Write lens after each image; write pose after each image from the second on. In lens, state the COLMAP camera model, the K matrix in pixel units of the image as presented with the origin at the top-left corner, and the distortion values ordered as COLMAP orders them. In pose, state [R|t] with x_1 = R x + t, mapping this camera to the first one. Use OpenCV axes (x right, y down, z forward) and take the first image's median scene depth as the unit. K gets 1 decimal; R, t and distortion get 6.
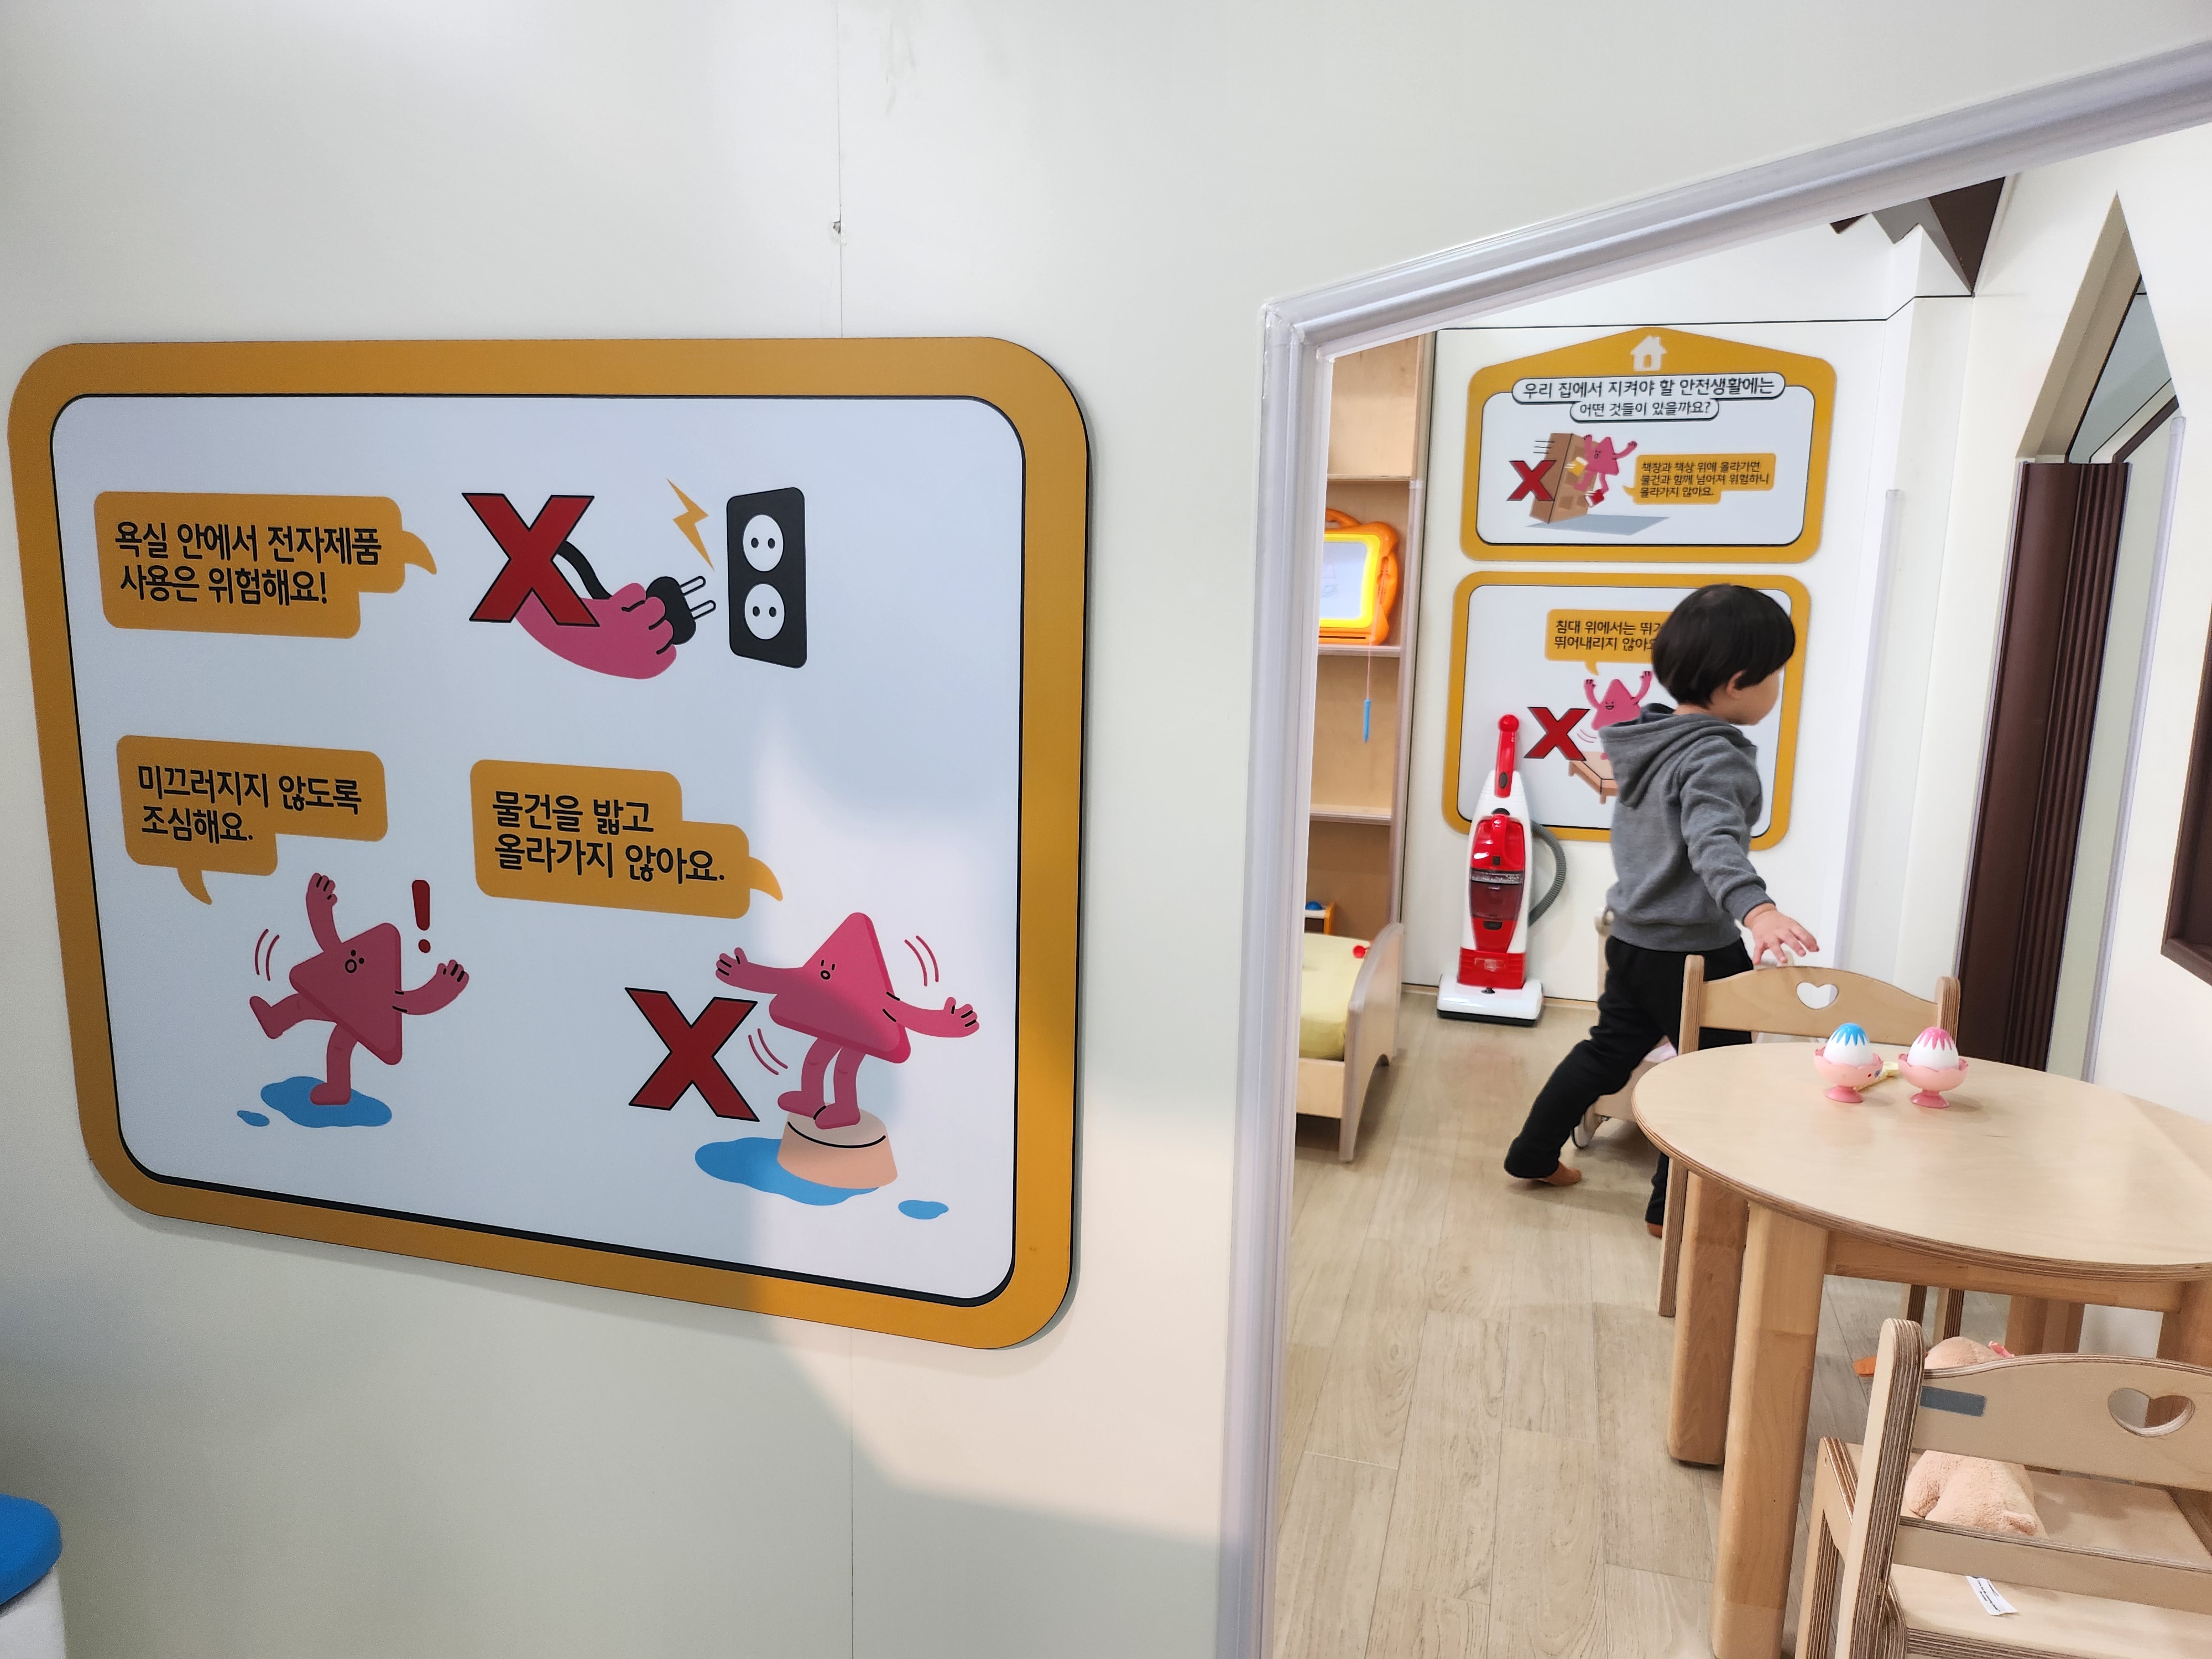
lens RADIAL K [[1559.5, 0, 1115.8], [0, 1559.5, 845.6], [0, 0, 1]] dist [0.045319, -0.047675]
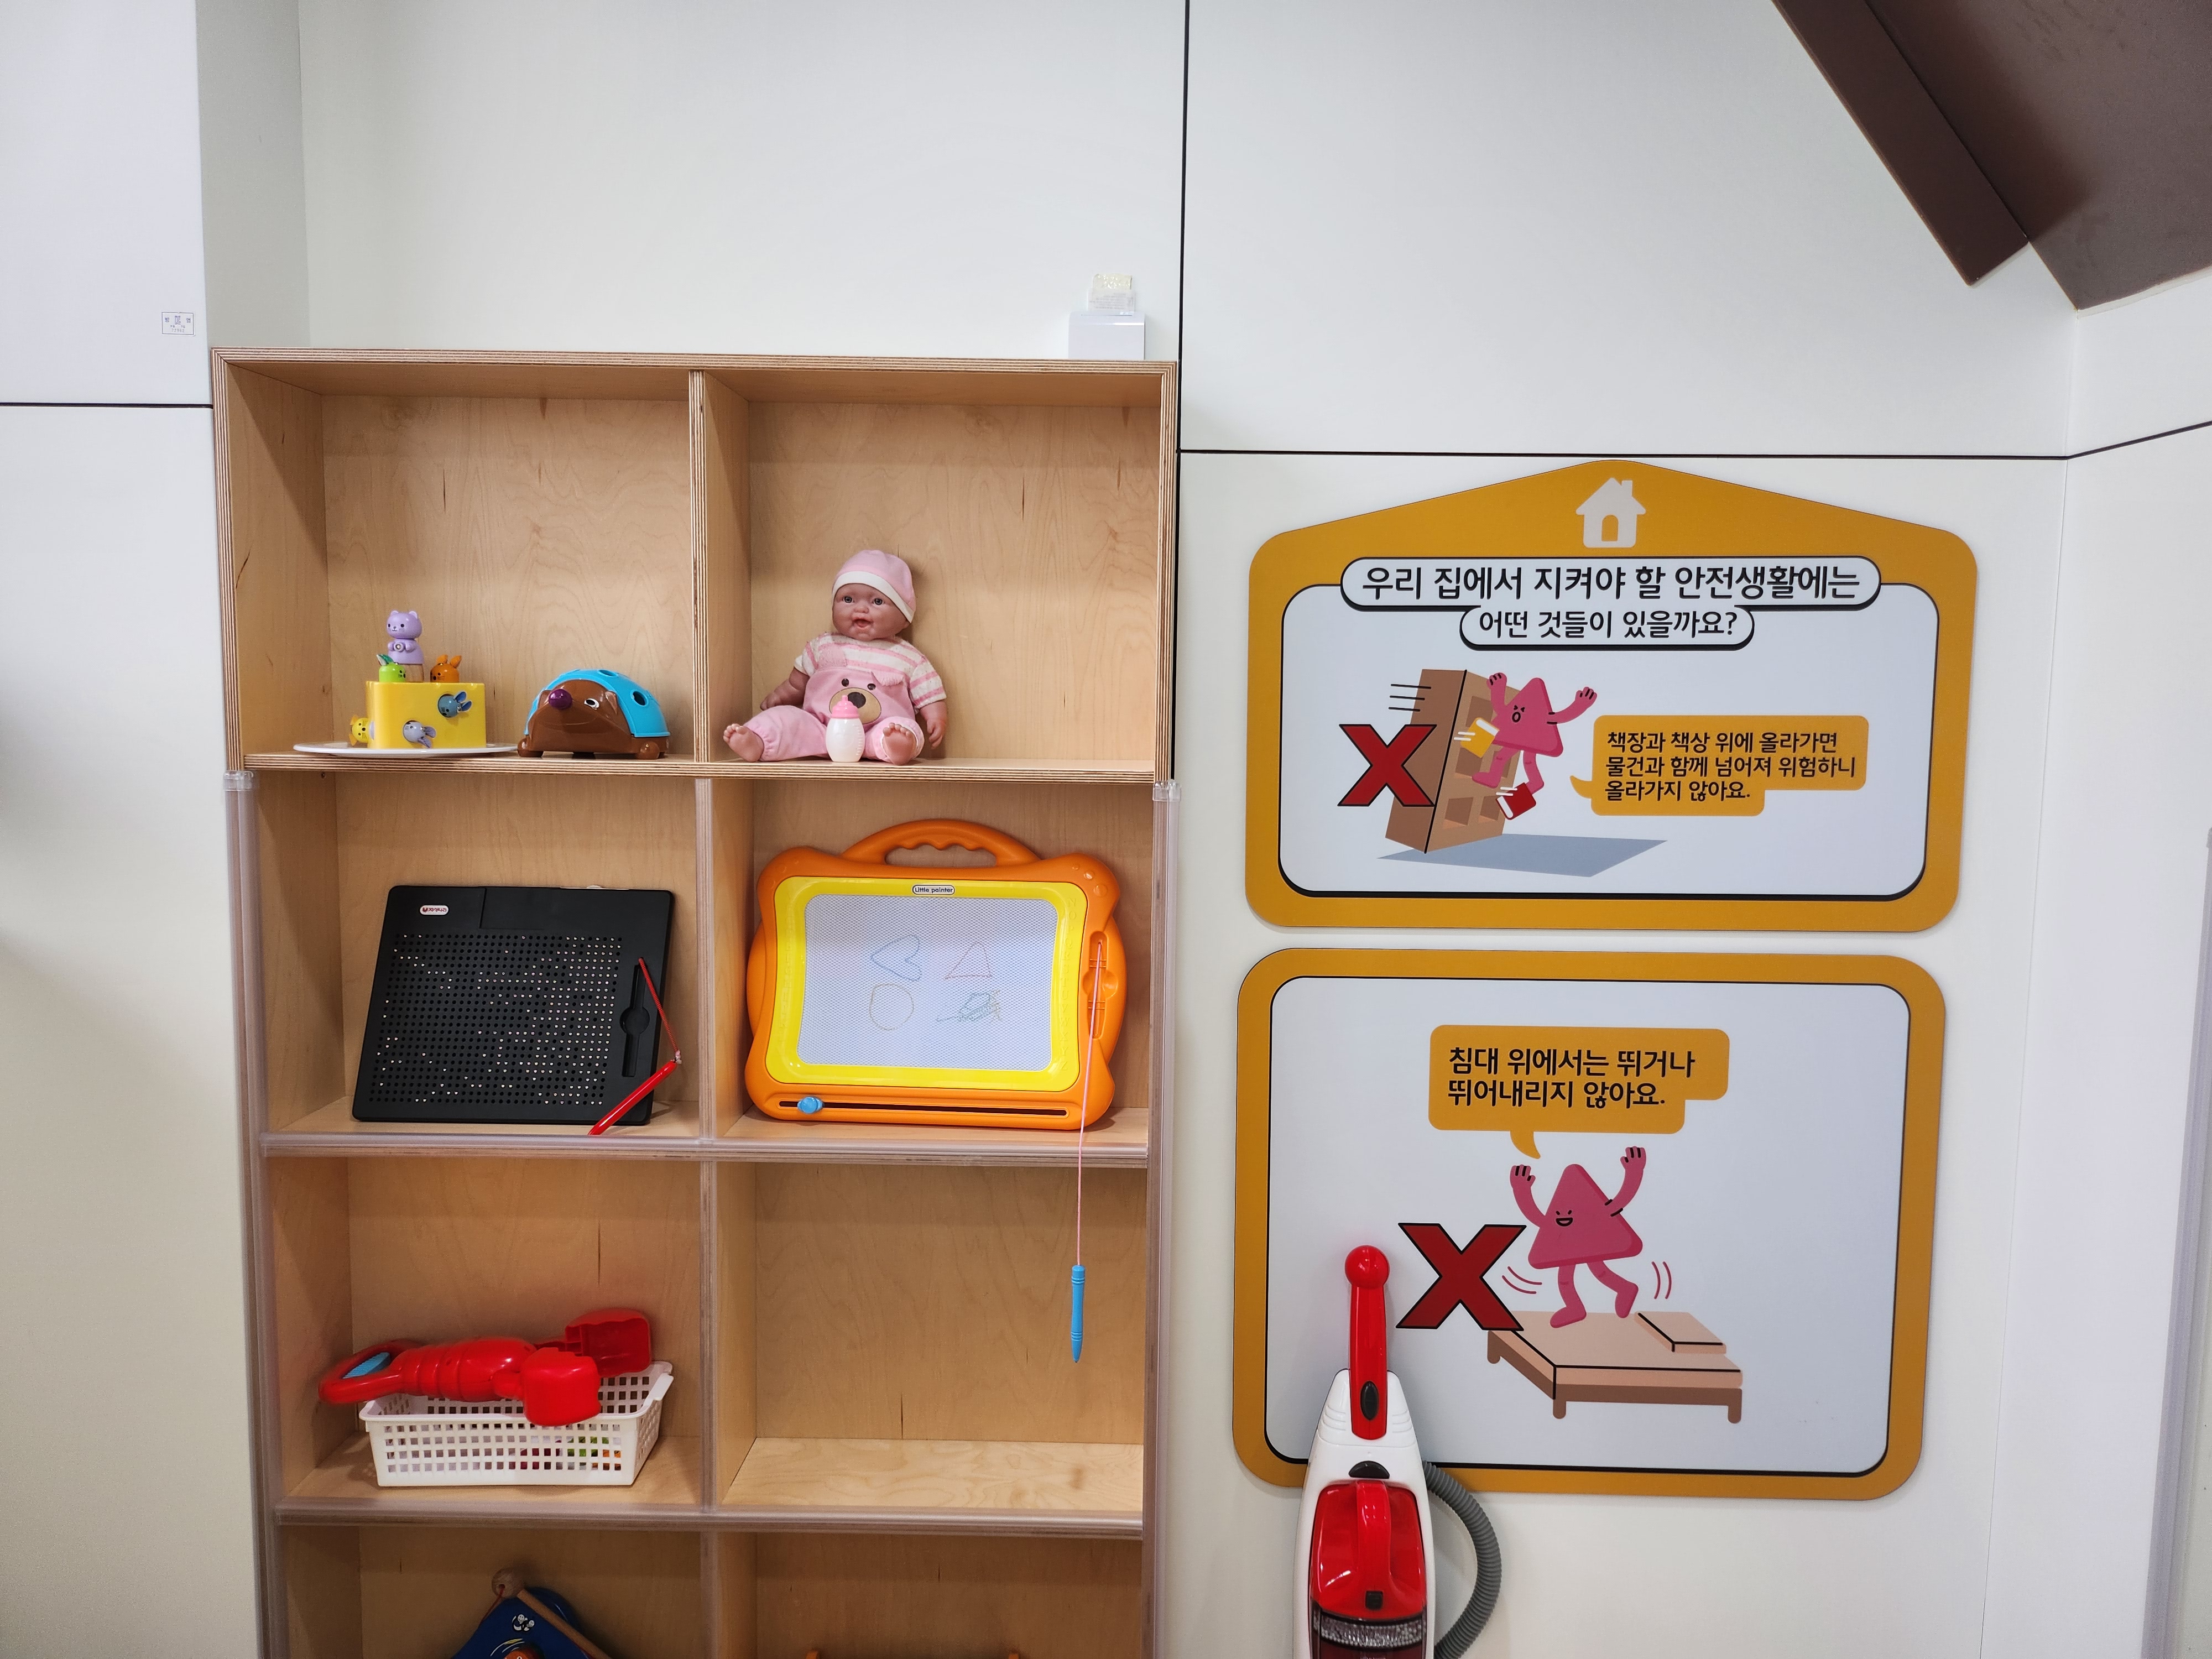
lens RADIAL K [[1559.5, 0, 1120.4], [0, 1559.5, 818.7], [0, 0, 1]] dist [0.045319, -0.047675]
pose [[0.965882, -0.033579, 0.256796, 0.063627], [0.055715, 0.995284, -0.079412, -0.183621], [-0.252918, 0.091010, 0.963197, 0.563000]]
